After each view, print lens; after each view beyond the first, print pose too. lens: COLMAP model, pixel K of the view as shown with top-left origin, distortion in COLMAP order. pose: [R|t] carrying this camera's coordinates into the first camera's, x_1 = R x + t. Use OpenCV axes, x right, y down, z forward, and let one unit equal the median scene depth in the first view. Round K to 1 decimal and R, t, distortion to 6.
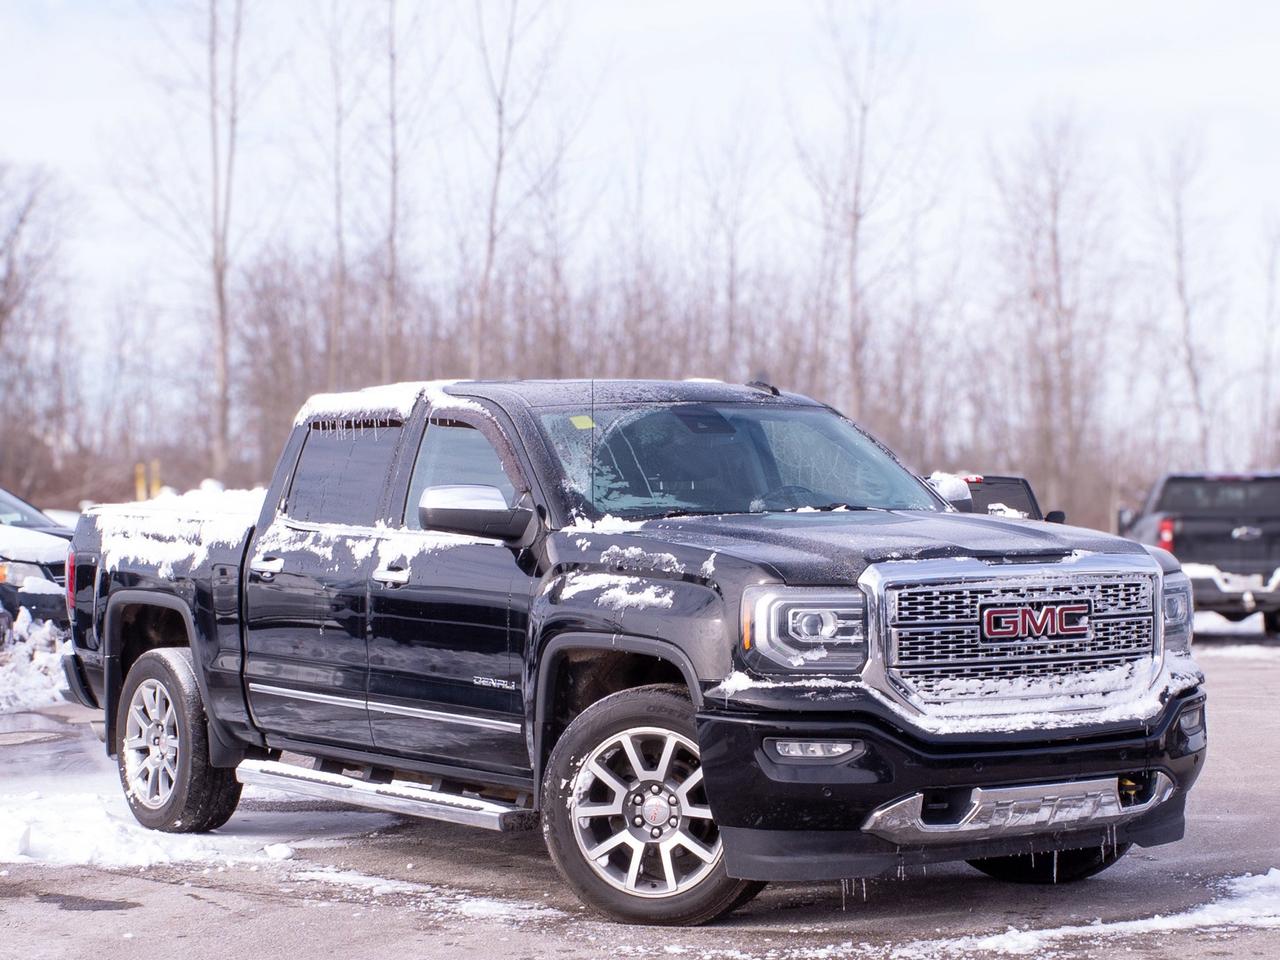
lens RADIAL K [[2780.1, 0, 639.2], [0, 2780.1, 482.0], [0, 0, 1]] dist [-0.146988, 0.000000]
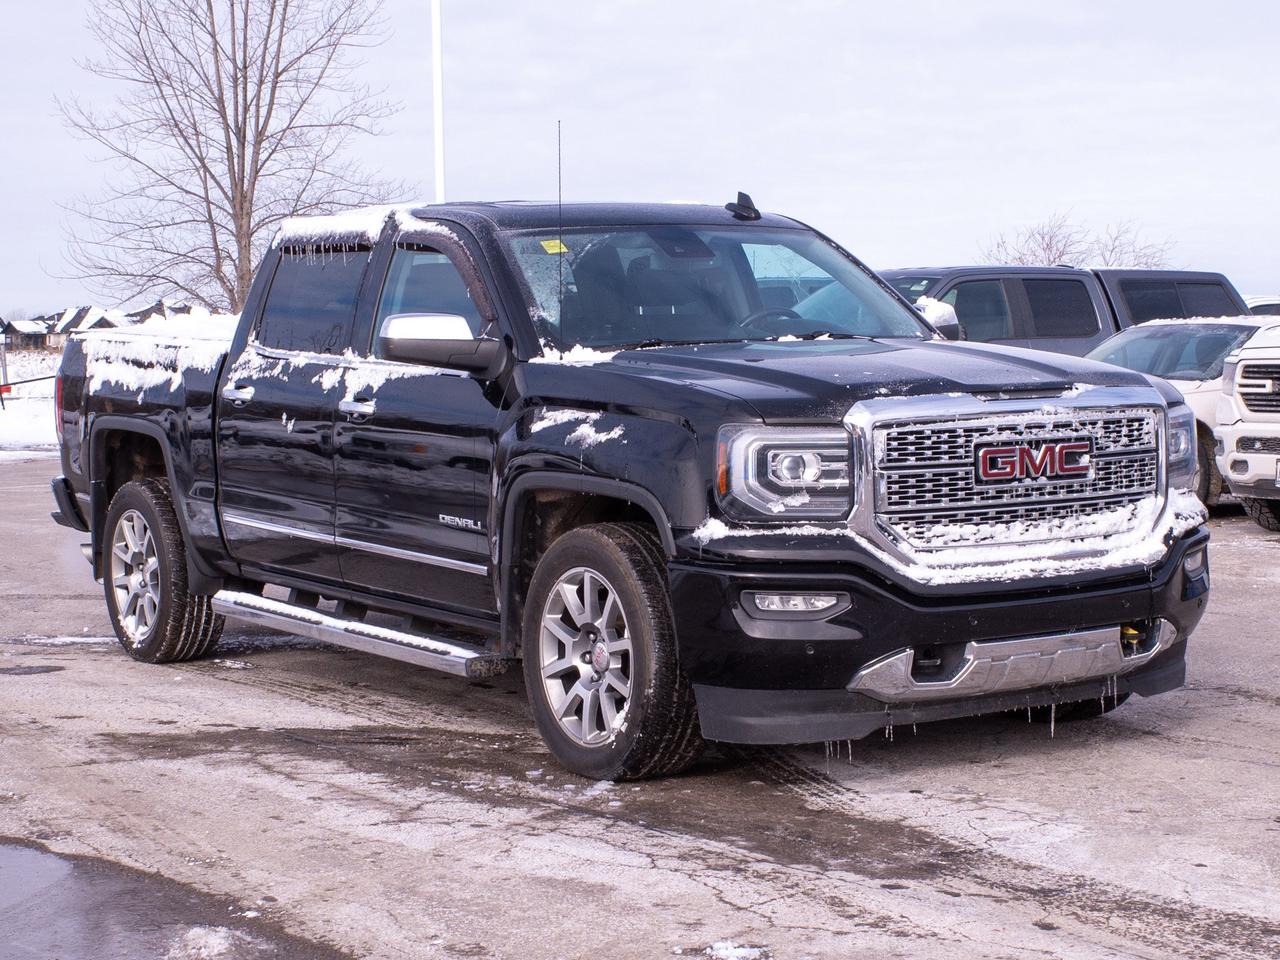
lens RADIAL K [[2357.4, 0, 693.6], [0, 2357.4, 464.0], [0, 0, 1]] dist [-0.081847, 0.000000]
pose [[0.999813, -0.004131, 0.018904, 0.013715], [0.002742, 0.997332, 0.072949, -0.006529], [-0.019155, -0.072883, 0.997157, 0.211033]]
